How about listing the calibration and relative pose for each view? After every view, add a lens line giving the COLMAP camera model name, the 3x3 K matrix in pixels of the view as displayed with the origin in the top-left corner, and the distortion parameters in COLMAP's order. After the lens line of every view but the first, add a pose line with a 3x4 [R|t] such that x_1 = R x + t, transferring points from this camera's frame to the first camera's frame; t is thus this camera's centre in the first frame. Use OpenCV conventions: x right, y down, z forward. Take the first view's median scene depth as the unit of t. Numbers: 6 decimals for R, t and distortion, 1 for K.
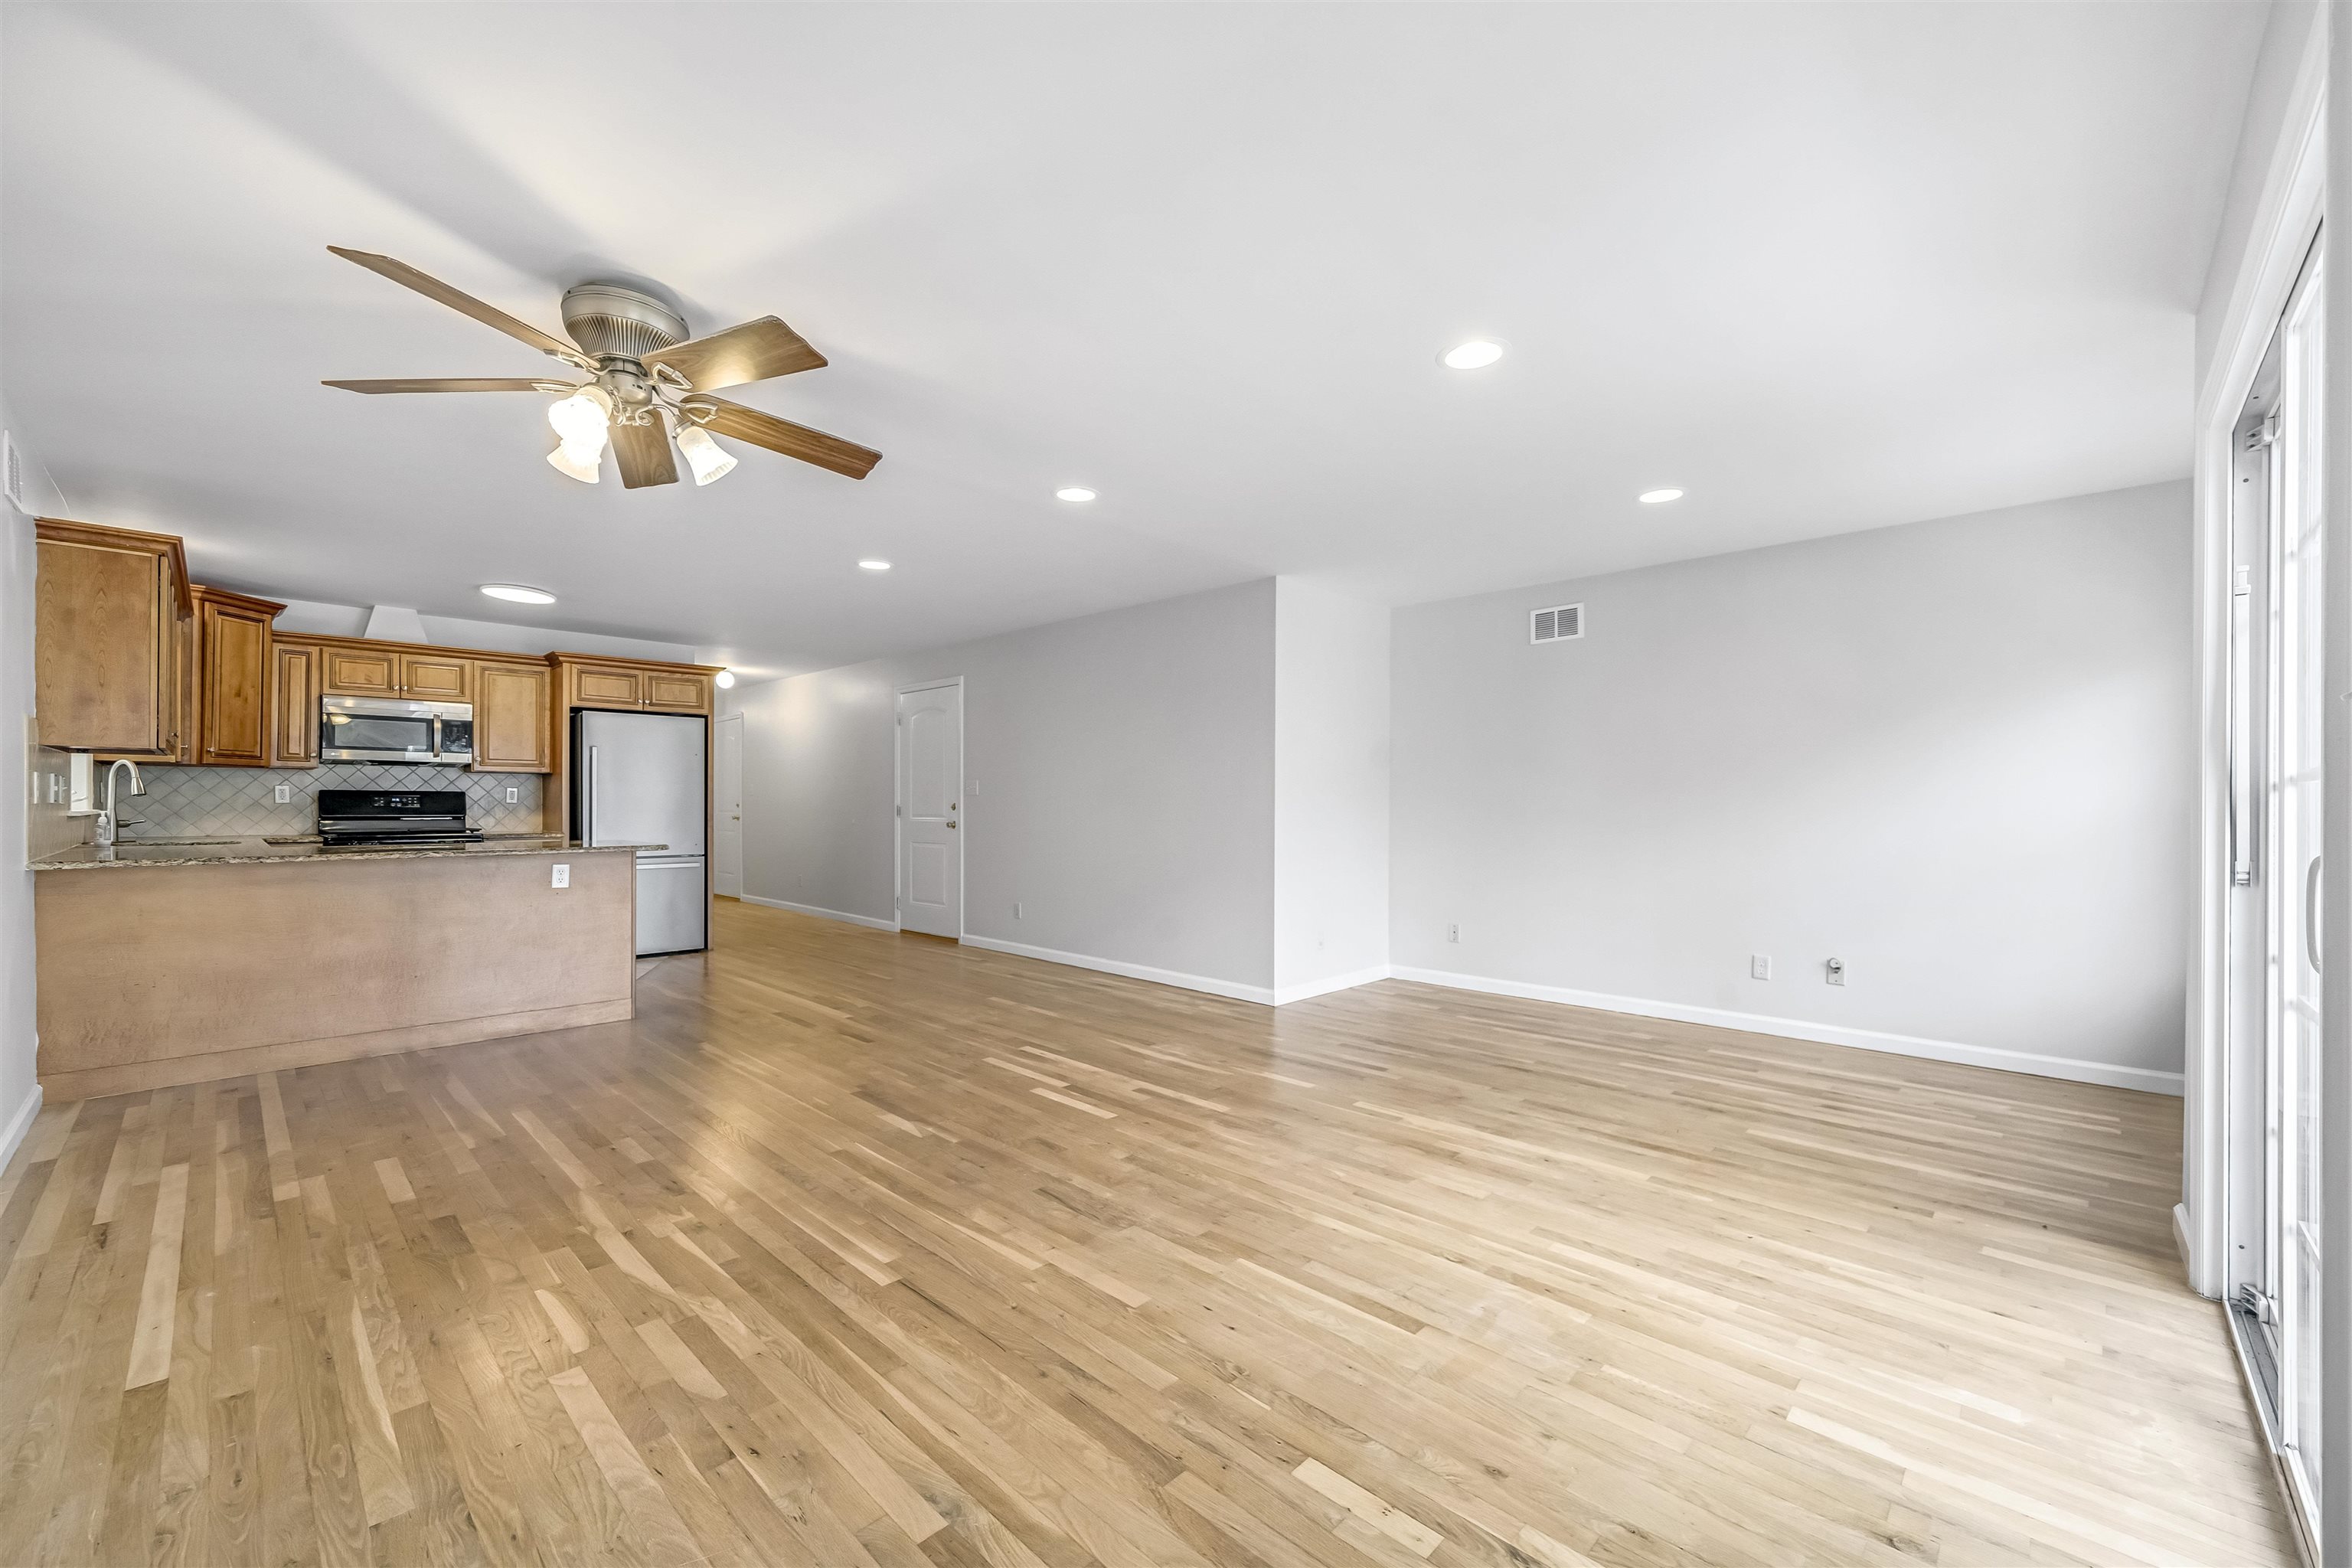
lens RADIAL K [[914.6, 0, 1176.8], [0, 914.6, 803.5], [0, 0, 1]] dist [-0.003137, 0.000591]
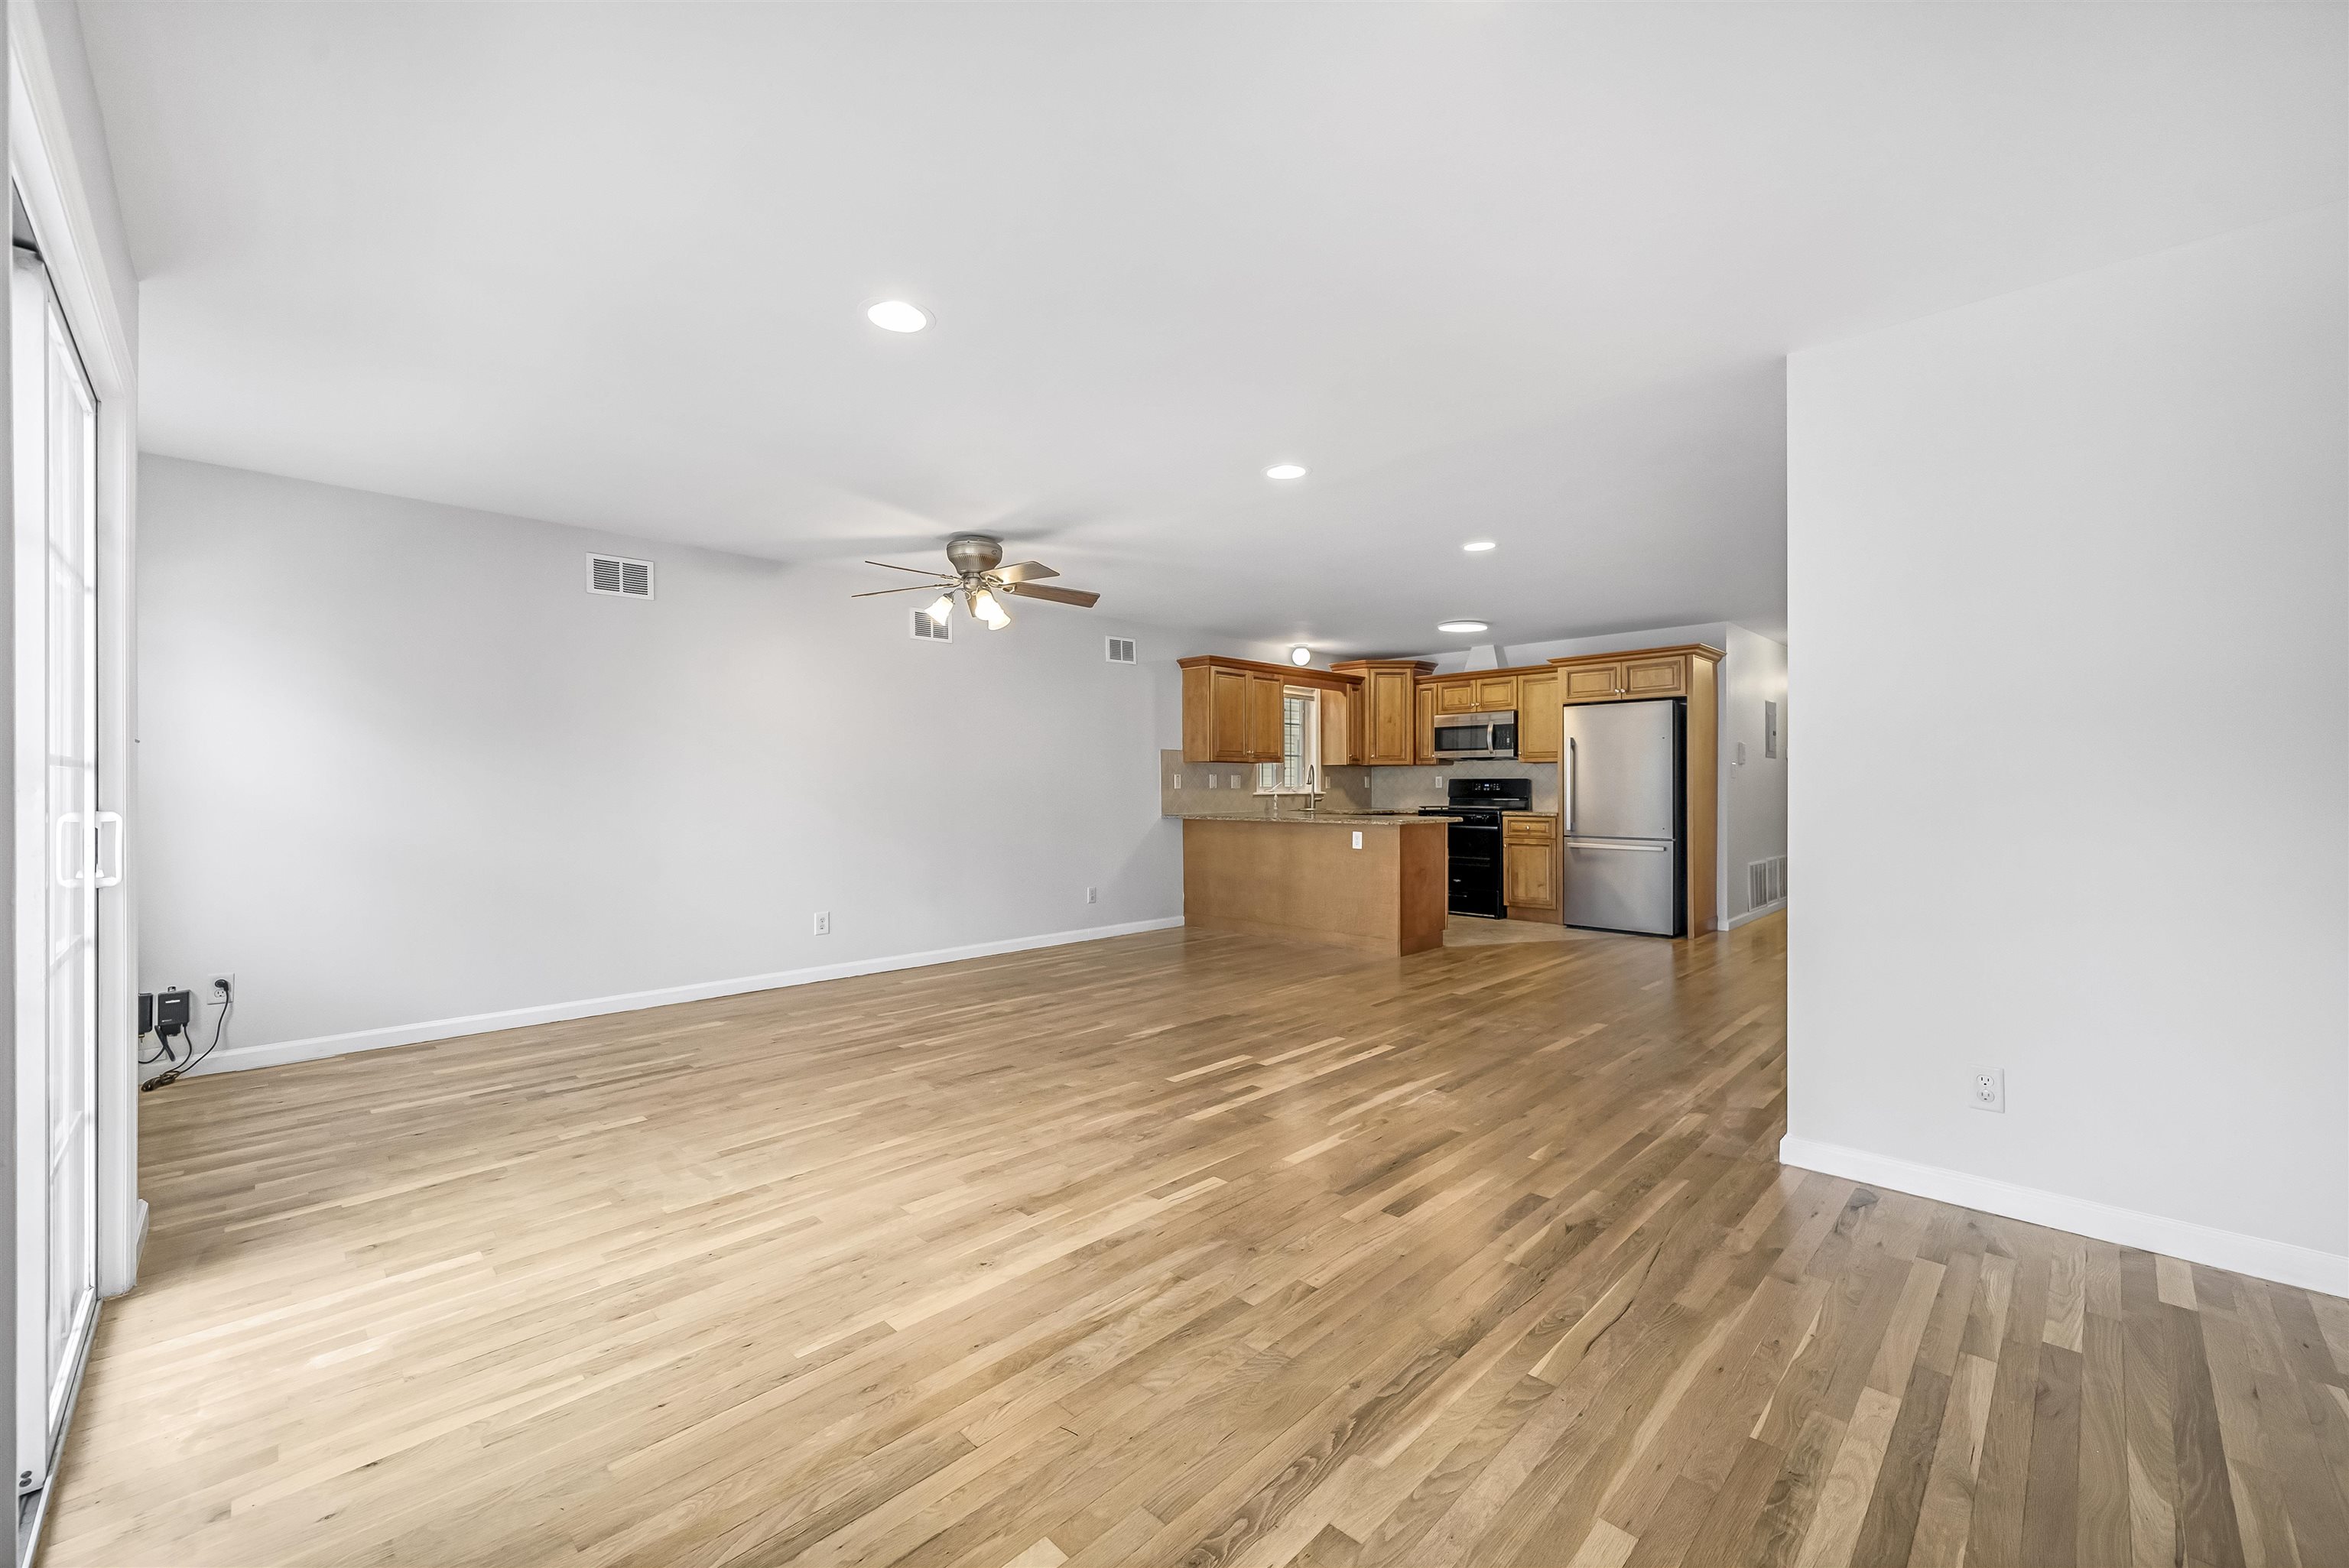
lens RADIAL K [[913.3, 0, 1174.1], [0, 913.3, 790.6], [0, 0, 1]] dist [-0.003137, 0.000591]
pose [[0.007415, 0.000396, -0.999972, 1.193090], [0.003030, 0.999995, 0.000419, 0.004436], [0.999968, -0.003033, 0.007414, 1.193983]]
